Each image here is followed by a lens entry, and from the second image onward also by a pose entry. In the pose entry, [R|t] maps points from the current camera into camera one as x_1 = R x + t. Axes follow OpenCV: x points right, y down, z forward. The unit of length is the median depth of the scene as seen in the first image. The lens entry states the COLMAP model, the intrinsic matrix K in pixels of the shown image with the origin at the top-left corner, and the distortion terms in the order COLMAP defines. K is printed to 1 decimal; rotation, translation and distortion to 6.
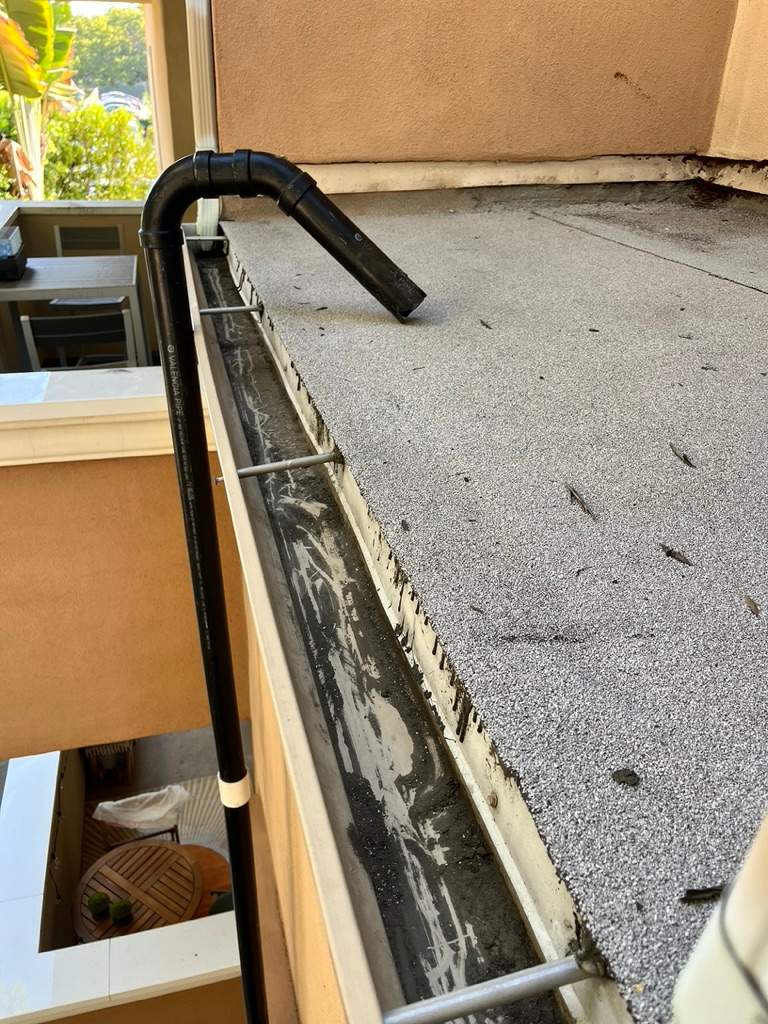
lens RADIAL K [[776.8, 0, 384.0], [0, 776.8, 512.0], [0, 0, 1]] dist [0.071041, -0.107909]
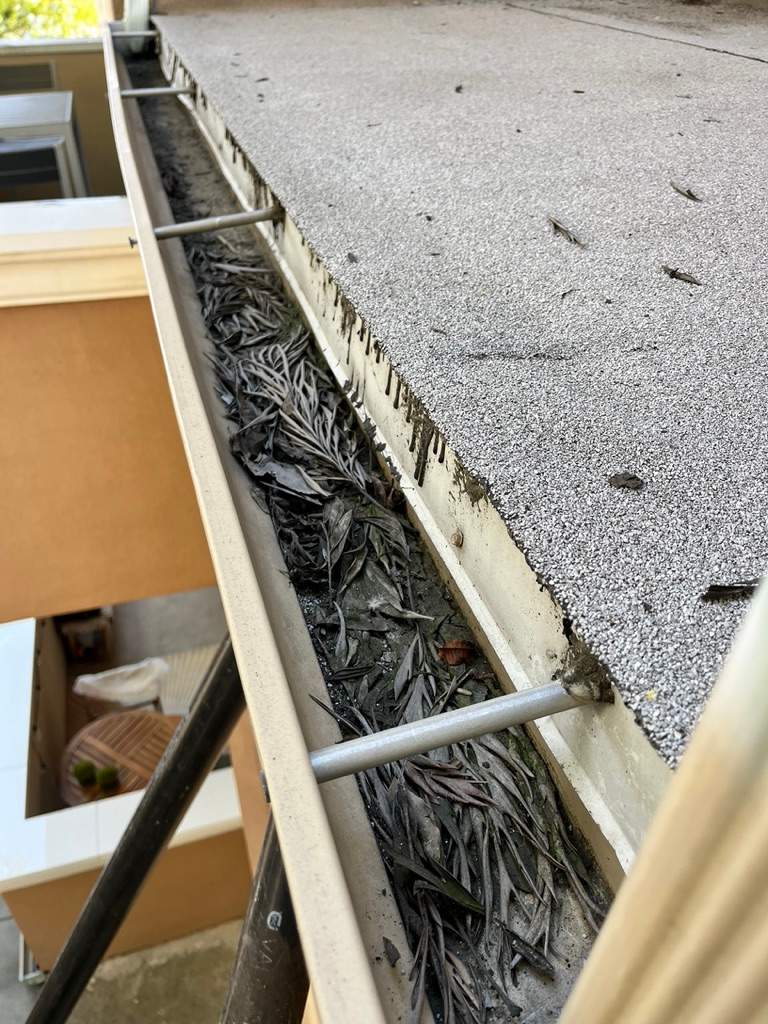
lens RADIAL K [[778.4, 0, 384.0], [0, 778.4, 512.0], [0, 0, 1]] dist [0.004239, -0.001251]
pose [[0.999263, -0.029091, 0.025052, 0.034746], [0.025434, 0.990434, 0.135620, 0.182823], [-0.028758, -0.134883, 0.990444, 0.169990]]
